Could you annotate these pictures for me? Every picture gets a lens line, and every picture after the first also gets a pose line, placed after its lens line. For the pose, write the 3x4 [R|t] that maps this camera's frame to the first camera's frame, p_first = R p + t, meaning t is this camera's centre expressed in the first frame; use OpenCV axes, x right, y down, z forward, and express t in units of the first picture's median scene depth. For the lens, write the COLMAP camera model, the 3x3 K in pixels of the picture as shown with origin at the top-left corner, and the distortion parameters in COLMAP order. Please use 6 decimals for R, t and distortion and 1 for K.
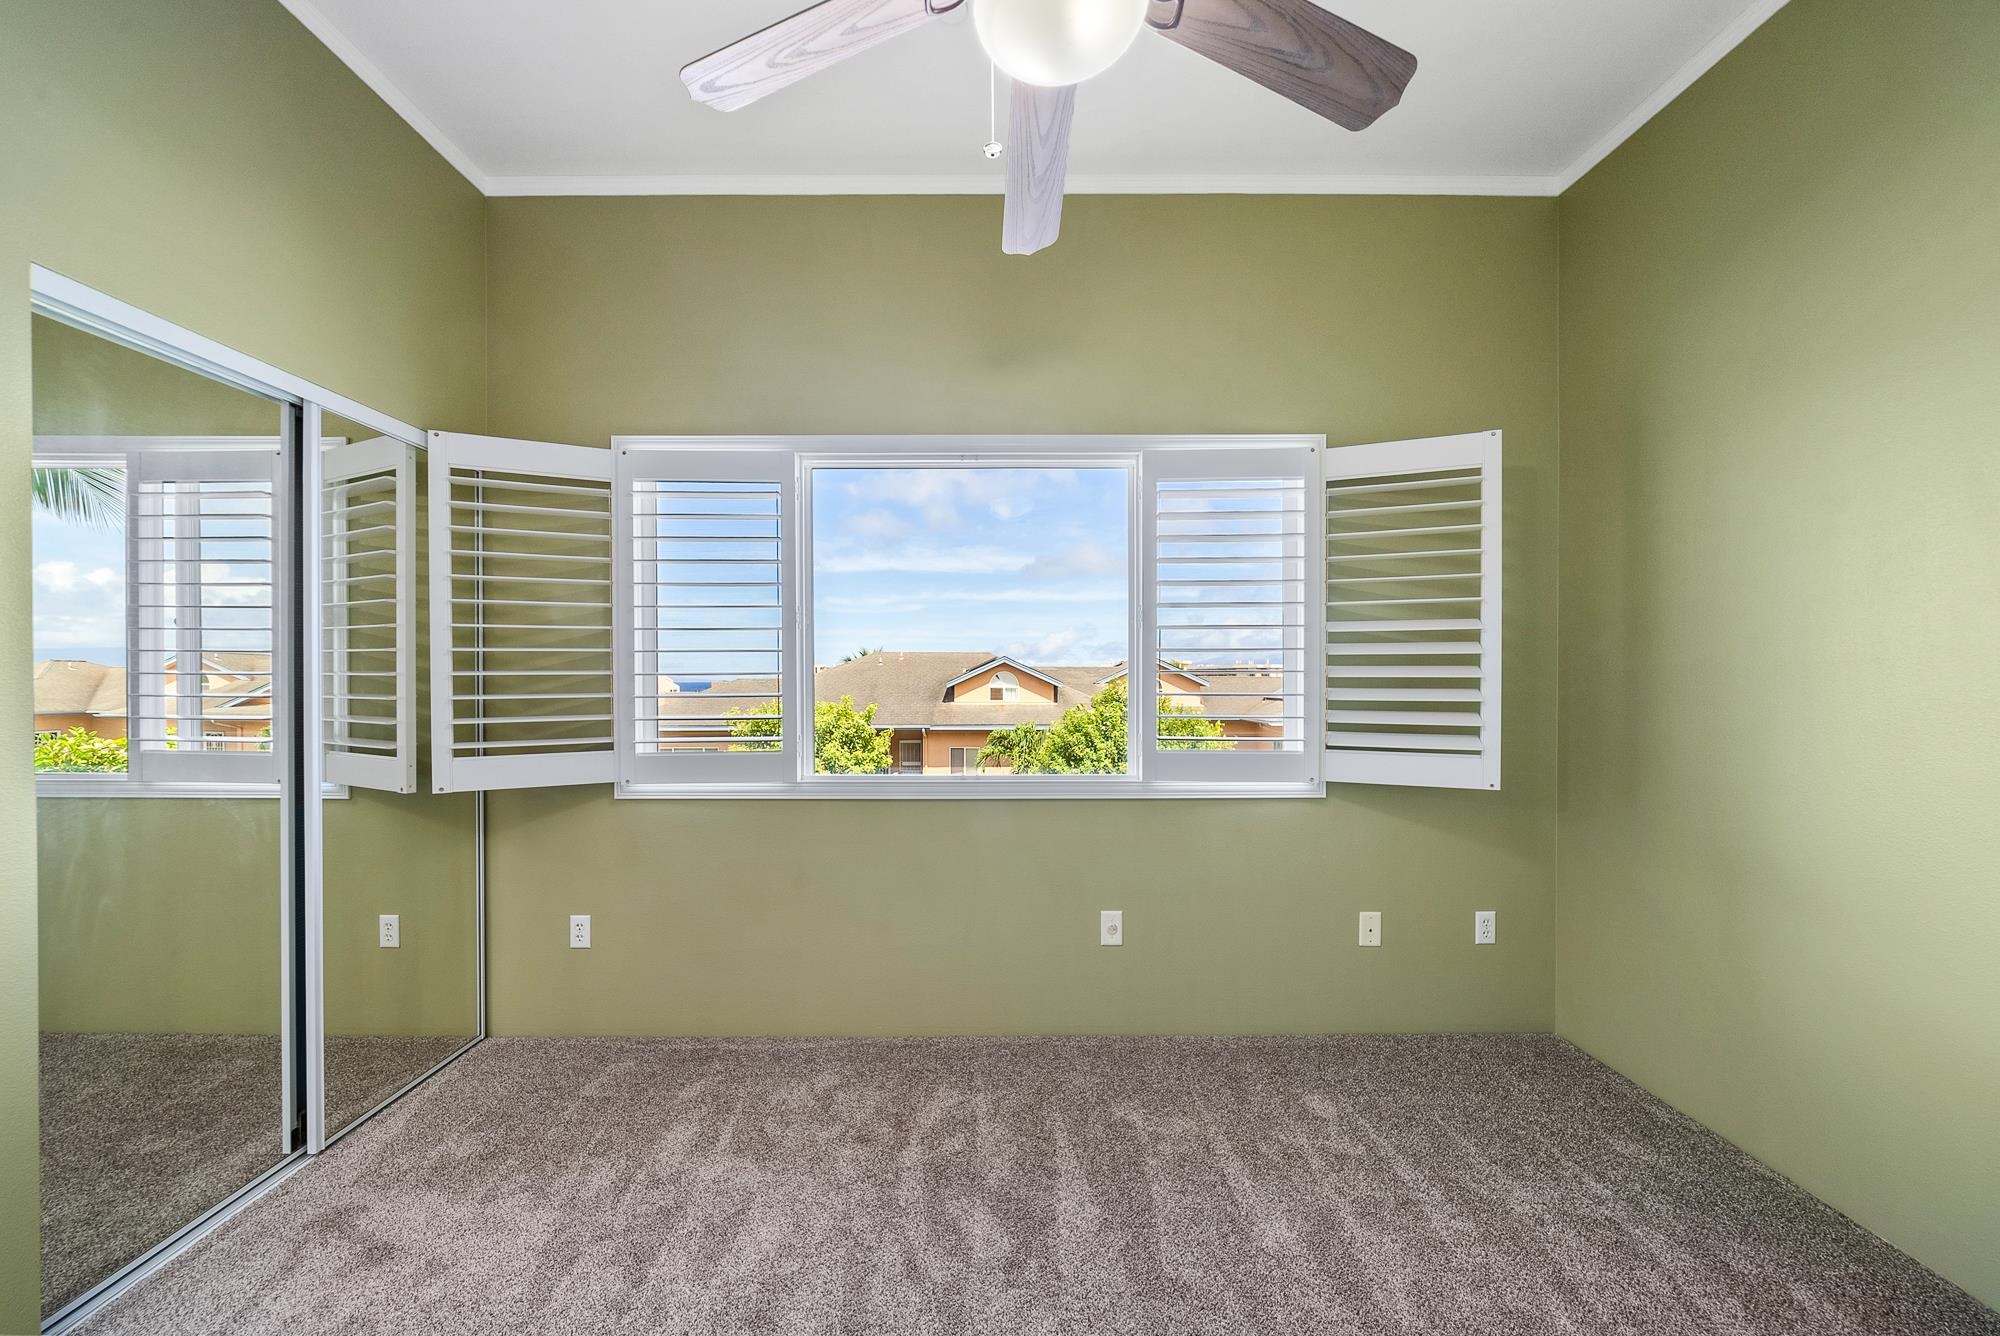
lens RADIAL K [[705.8, 0, 994.1], [0, 705.8, 701.5], [0, 0, 1]] dist [-0.000441, 0.000029]
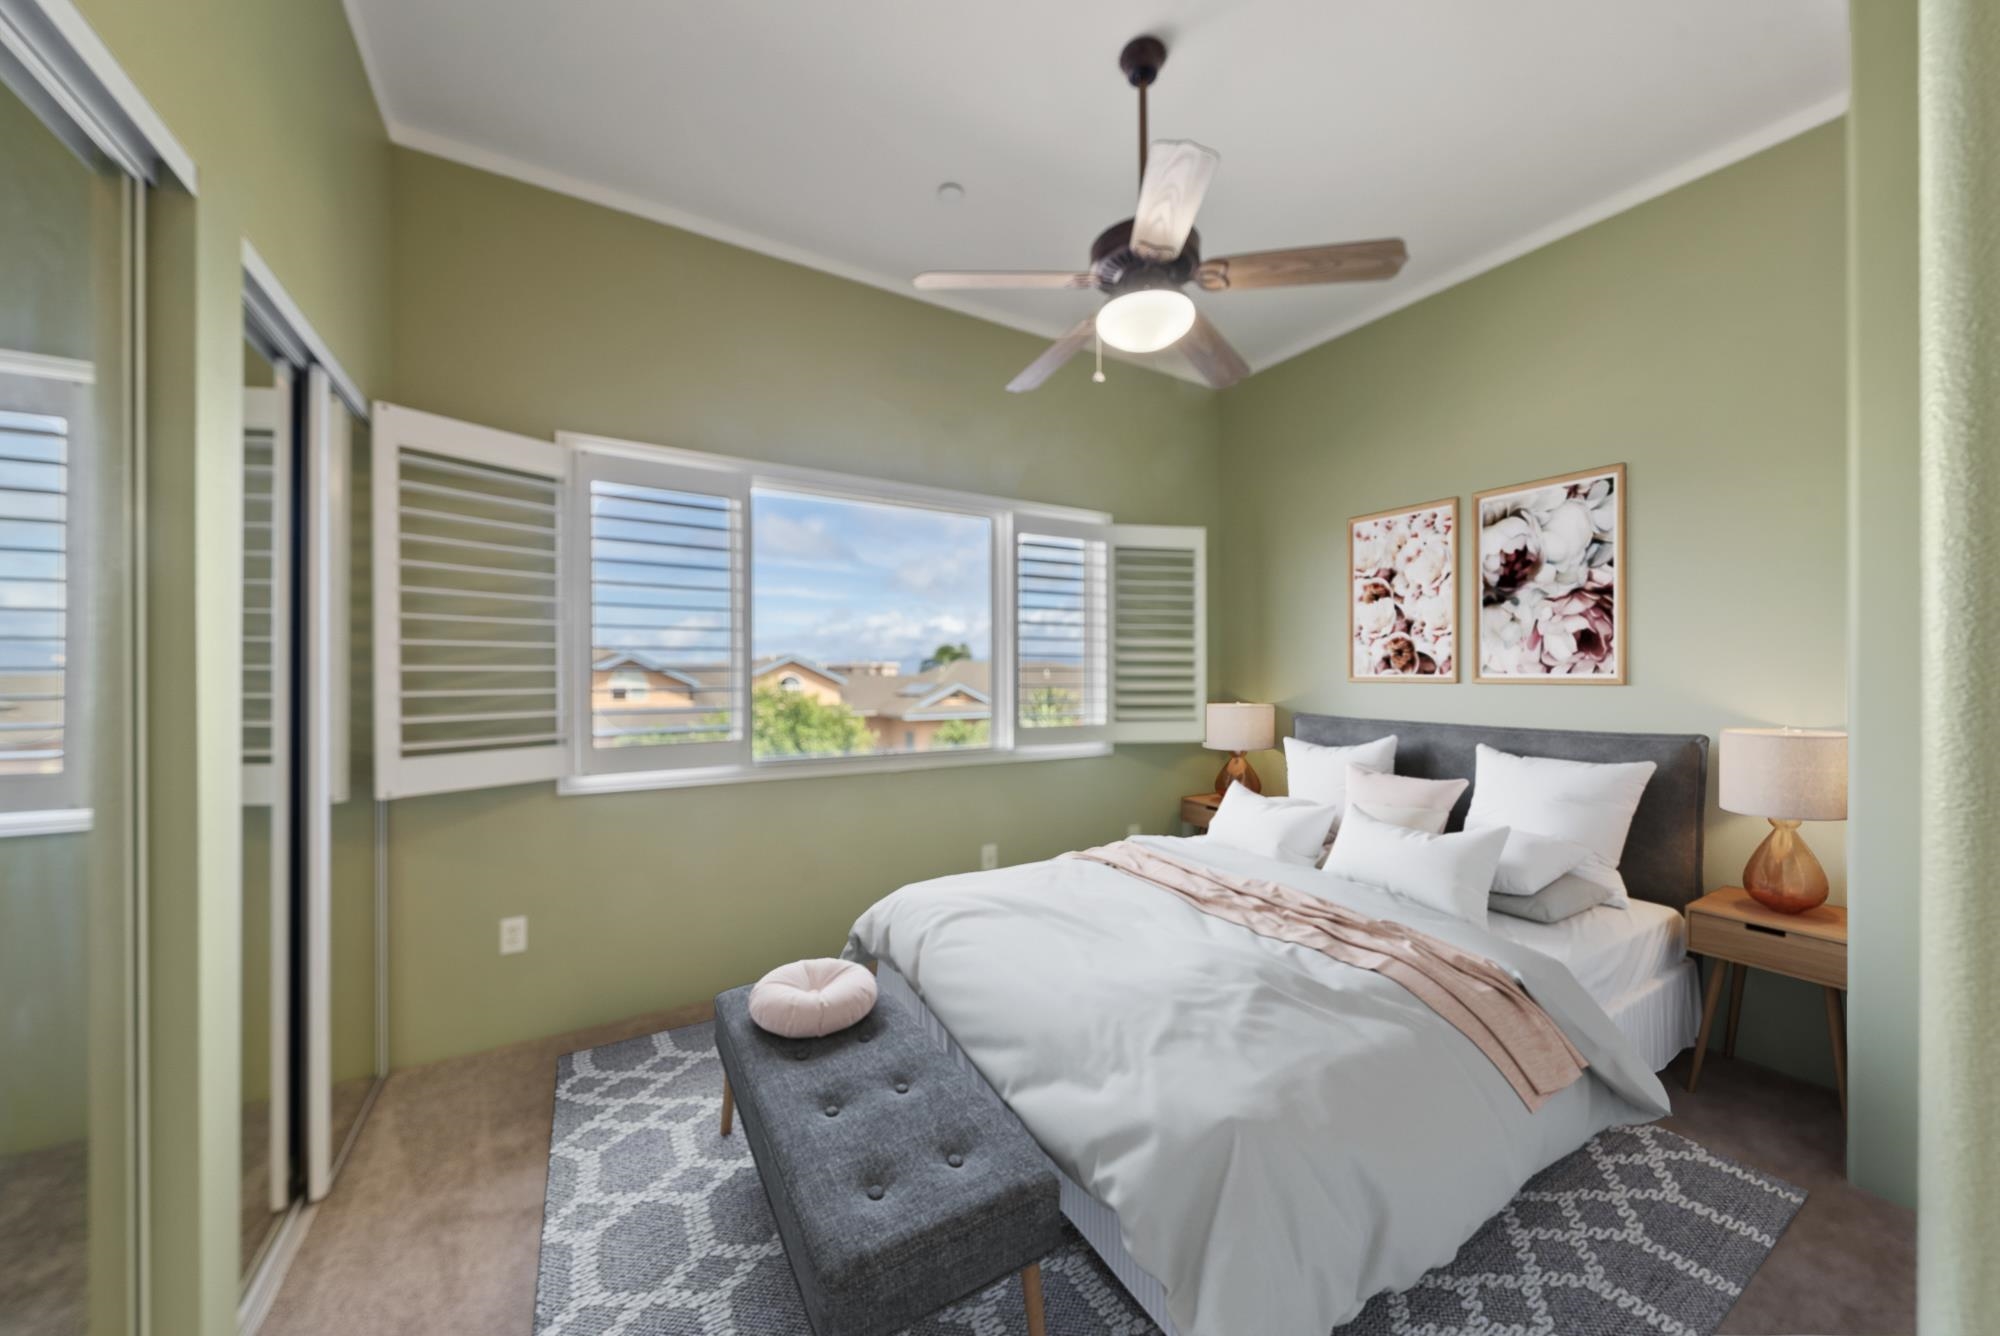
lens RADIAL K [[705.8, 0, 994.1], [0, 705.8, 701.5], [0, 0, 1]] dist [-0.000441, 0.000029]
pose [[0.857748, -0.017367, 0.513777, -0.536969], [0.016420, 0.999845, 0.006384, 0.010299], [-0.513808, 0.002960, 0.857900, -0.175827]]
